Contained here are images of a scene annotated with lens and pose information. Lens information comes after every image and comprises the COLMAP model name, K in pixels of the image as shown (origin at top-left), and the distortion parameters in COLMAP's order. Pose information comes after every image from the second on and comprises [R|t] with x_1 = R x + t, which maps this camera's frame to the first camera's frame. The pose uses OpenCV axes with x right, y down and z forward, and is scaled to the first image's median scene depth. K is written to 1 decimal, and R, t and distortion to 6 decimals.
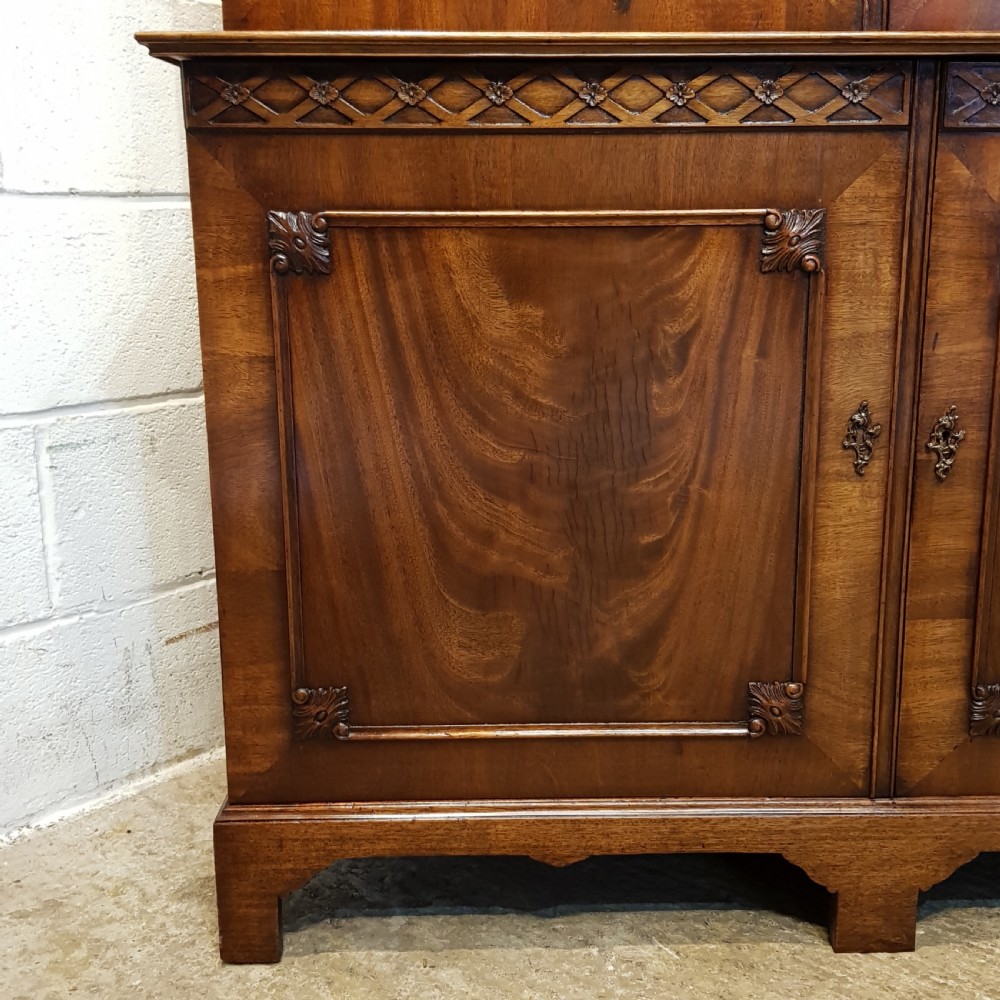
lens RADIAL K [[1287.7, 0, 544.6], [0, 1287.7, 496.6], [0, 0, 1]] dist [0.154322, -0.346795]
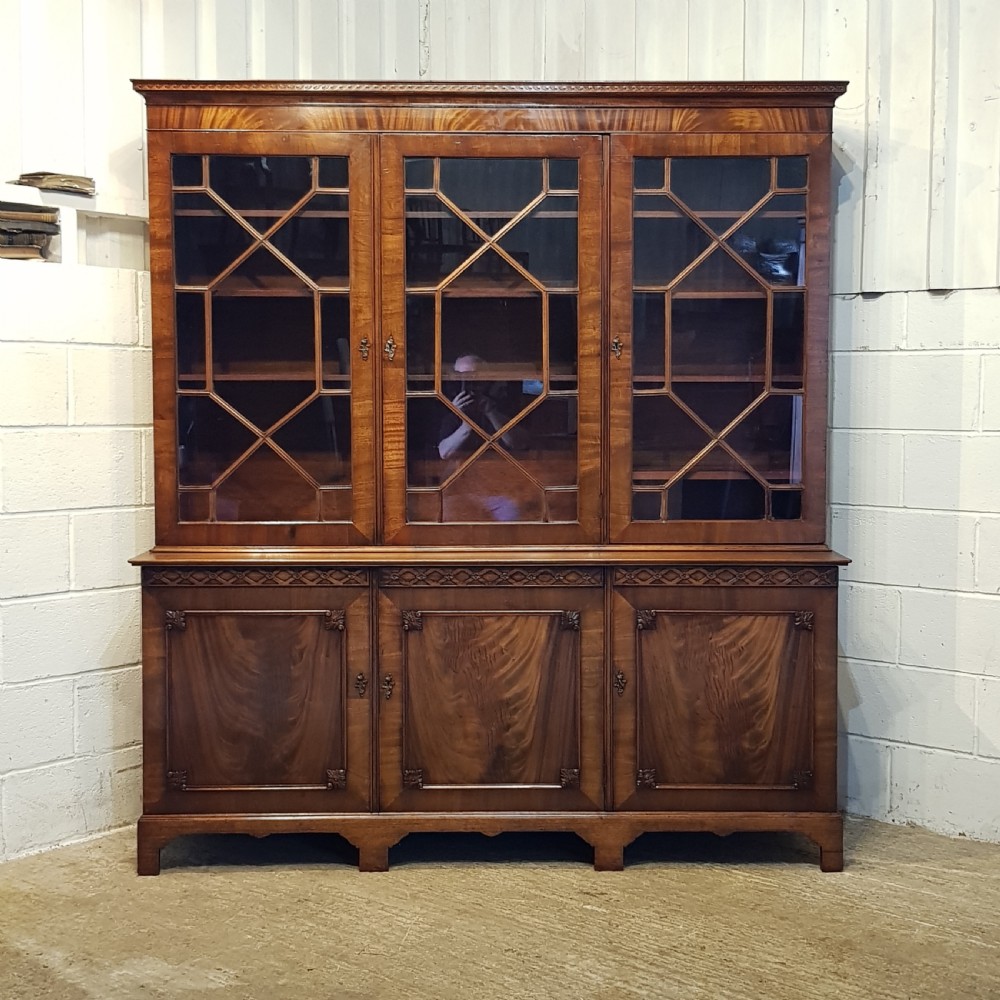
lens RADIAL K [[1468.8, 0, 500.0], [0, 1468.8, 500.0], [0, 0, 1]] dist [0.121783, -0.154139]
pose [[0.999980, 0.004938, -0.004049, 0.579559], [-0.005541, 0.986147, -0.165780, 0.098400], [0.003174, 0.165799, 0.986154, -2.445536]]
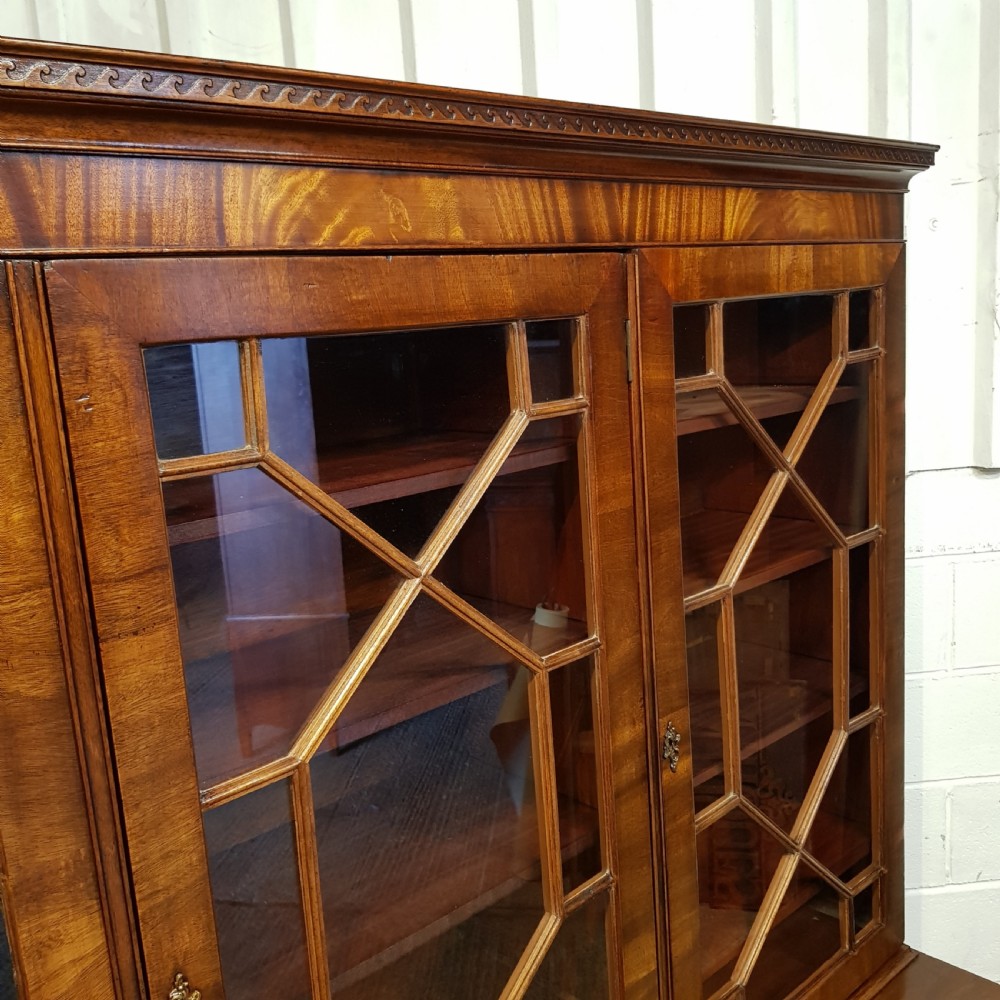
lens RADIAL K [[1025.9, 0, 485.0], [0, 1025.9, 519.0], [0, 0, 1]] dist [0.163465, -0.359626]
pose [[0.753024, -0.173855, 0.634609, 0.061368], [0.218450, 0.975814, 0.008118, -1.126281], [-0.620672, 0.132518, 0.772790, 0.226422]]
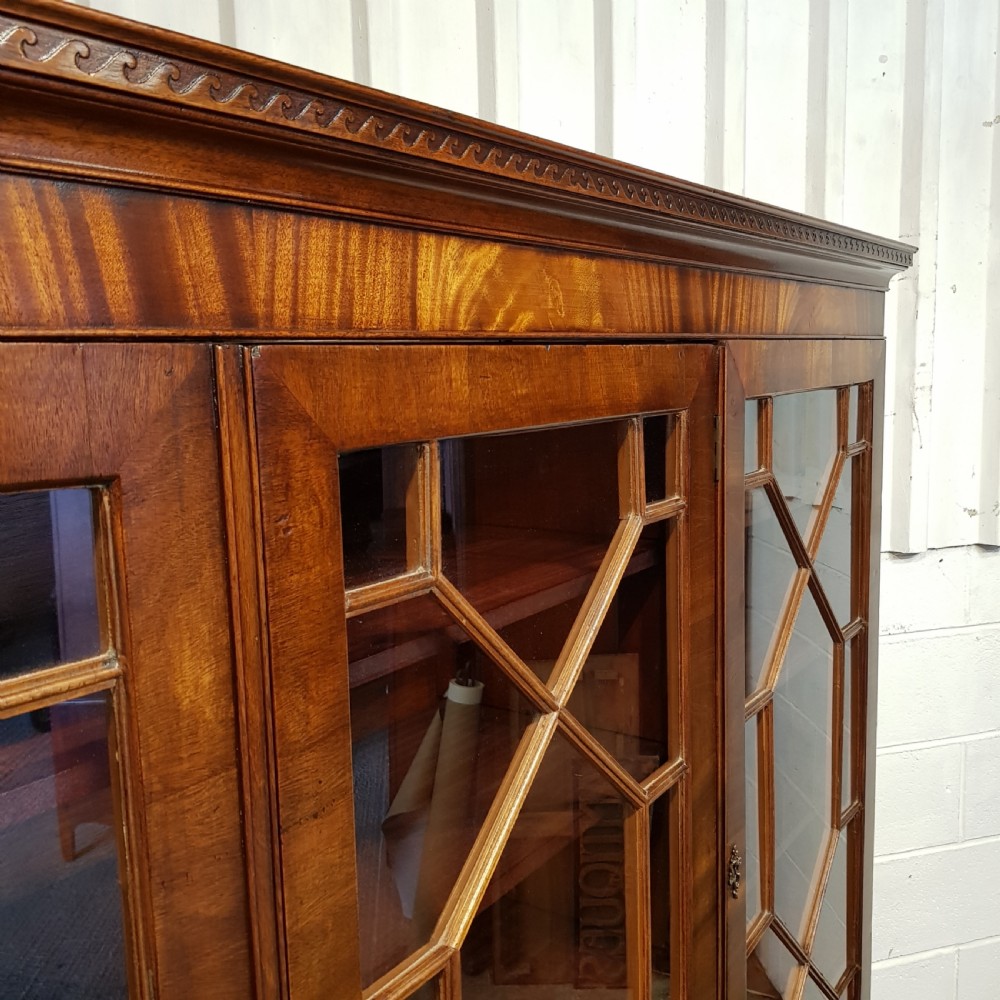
lens RADIAL K [[1025.9, 0, 485.0], [0, 1025.9, 519.0], [0, 0, 1]] dist [0.163465, -0.359626]
pose [[0.591836, -0.132865, 0.795033, -0.041781], [0.191452, 0.981267, 0.021468, -1.239331], [-0.782992, 0.139505, 0.606187, 0.486275]]
